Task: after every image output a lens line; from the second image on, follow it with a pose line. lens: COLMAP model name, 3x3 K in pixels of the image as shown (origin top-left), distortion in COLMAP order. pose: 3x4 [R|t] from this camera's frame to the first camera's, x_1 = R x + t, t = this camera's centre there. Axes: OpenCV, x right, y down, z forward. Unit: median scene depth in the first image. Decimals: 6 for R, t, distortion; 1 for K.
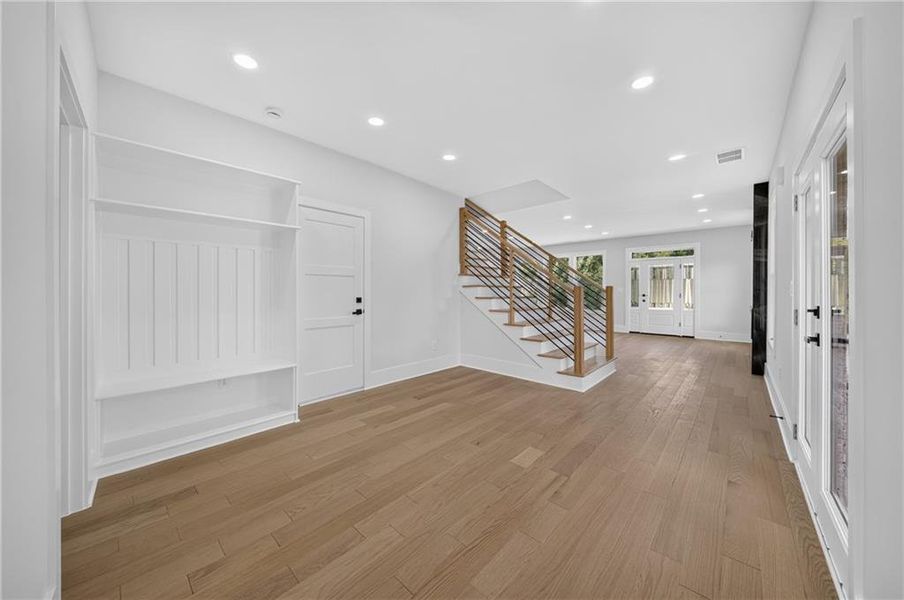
lens RADIAL K [[316.8, 0, 449.3], [0, 316.8, 293.5], [0, 0, 1]] dist [0.001311, -0.000219]
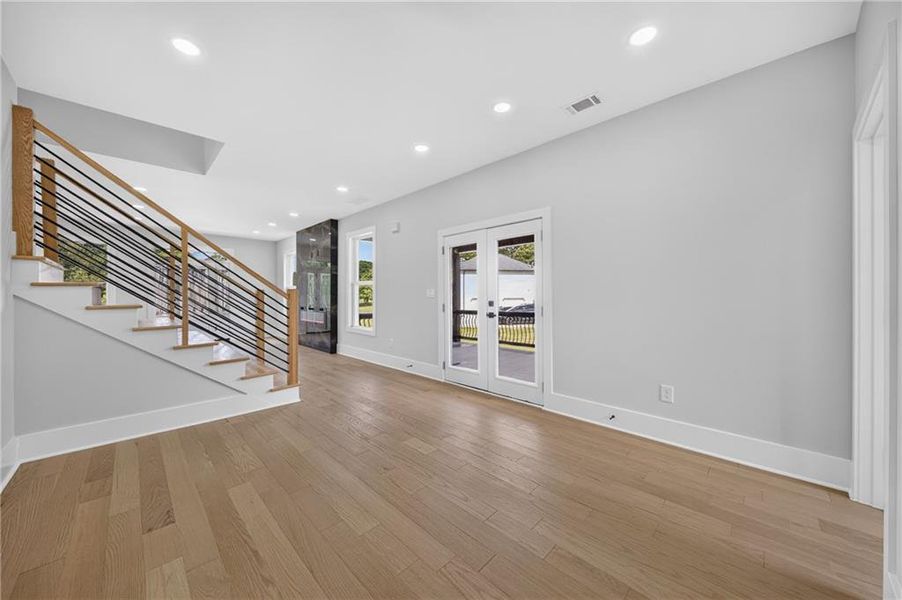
lens RADIAL K [[316.1, 0, 448.4], [0, 316.1, 293.5], [0, 0, 1]] dist [0.001311, -0.000219]
pose [[0.039490, 0.002988, 0.999216, -0.594559], [0.013255, 0.999906, -0.003514, -0.001484], [-0.999132, 0.013383, 0.039447, 0.607967]]
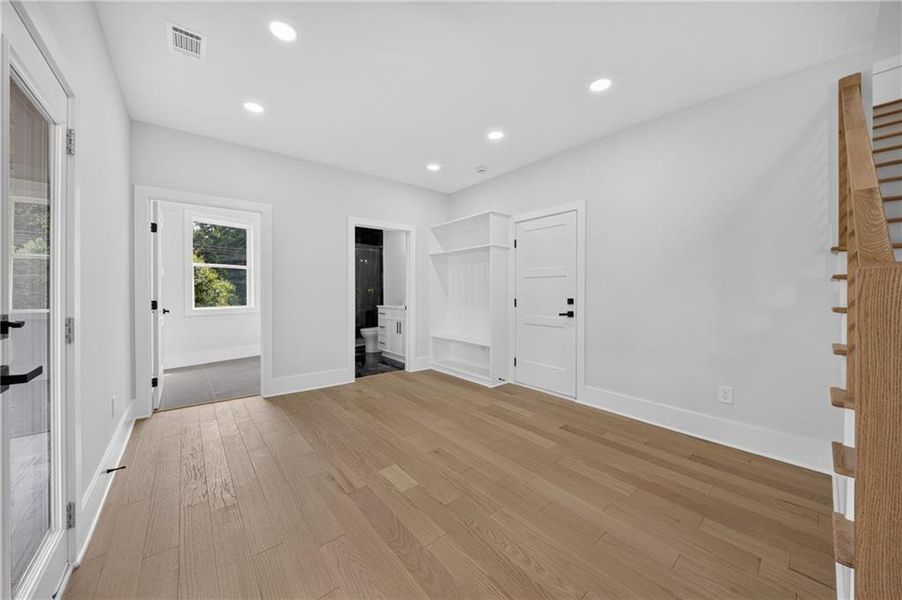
lens RADIAL K [[316.1, 0, 448.4], [0, 316.1, 293.5], [0, 0, 1]] dist [0.001311, -0.000219]
pose [[-0.132302, 0.005965, -0.991192, 0.780348], [-0.012125, 0.999897, 0.007636, -0.005879], [0.991135, 0.013029, -0.132216, 0.883211]]
